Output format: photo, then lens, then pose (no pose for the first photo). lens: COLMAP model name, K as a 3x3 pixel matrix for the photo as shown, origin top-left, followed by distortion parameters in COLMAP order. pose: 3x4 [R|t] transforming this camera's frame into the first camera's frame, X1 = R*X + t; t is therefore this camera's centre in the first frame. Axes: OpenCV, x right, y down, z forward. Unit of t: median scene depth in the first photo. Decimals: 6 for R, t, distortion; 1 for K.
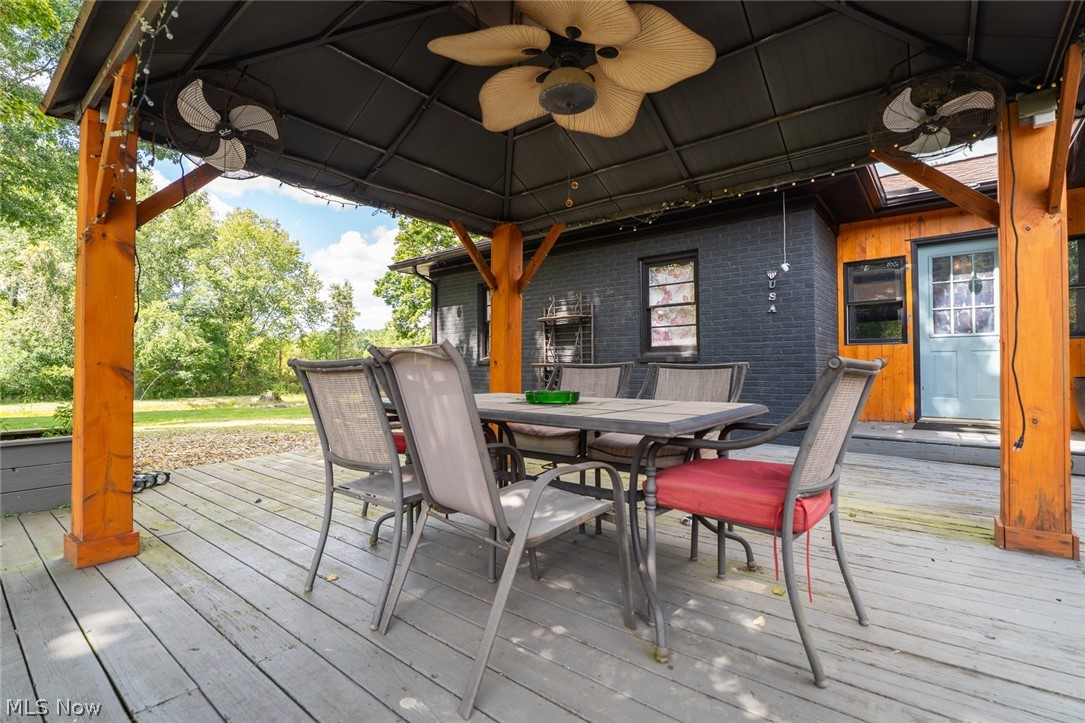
lens RADIAL K [[497.9, 0, 542.5], [0, 497.9, 361.5], [0, 0, 1]] dist [-0.001854, -0.000147]
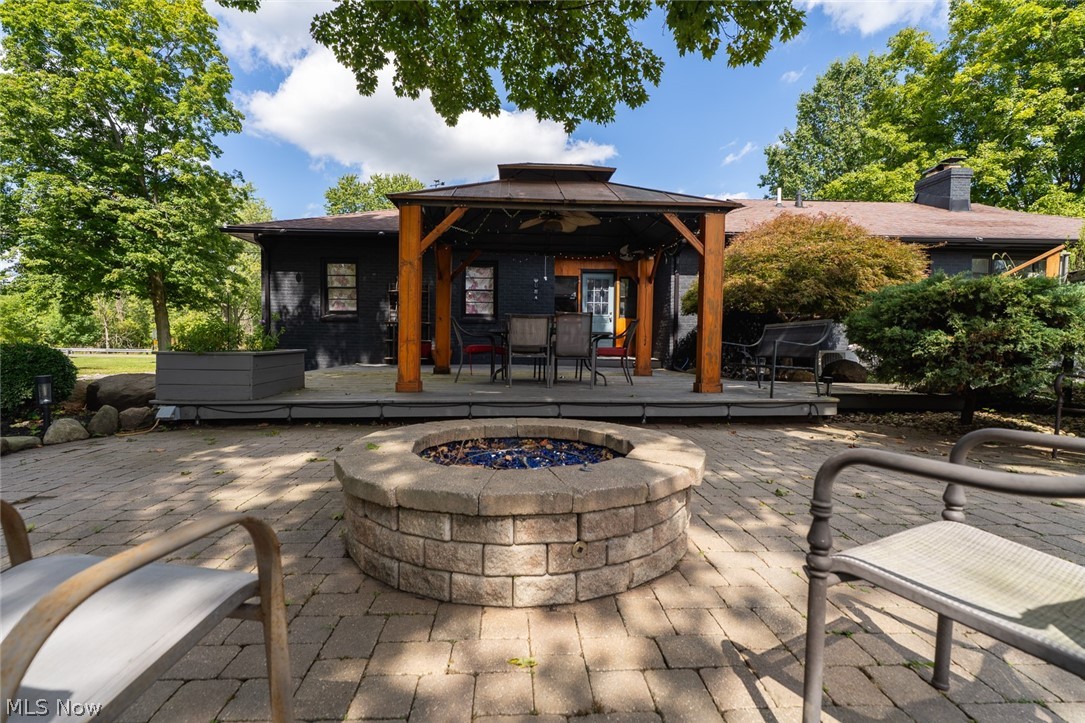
lens RADIAL K [[500.1, 0, 539.2], [0, 500.1, 355.8], [0, 0, 1]] dist [0.007112, -0.000103]
pose [[0.744693, -0.010433, 0.667326, -0.782098], [-0.024788, 0.998756, 0.043276, 0.035491], [-0.666947, -0.048769, 0.743507, -0.464670]]
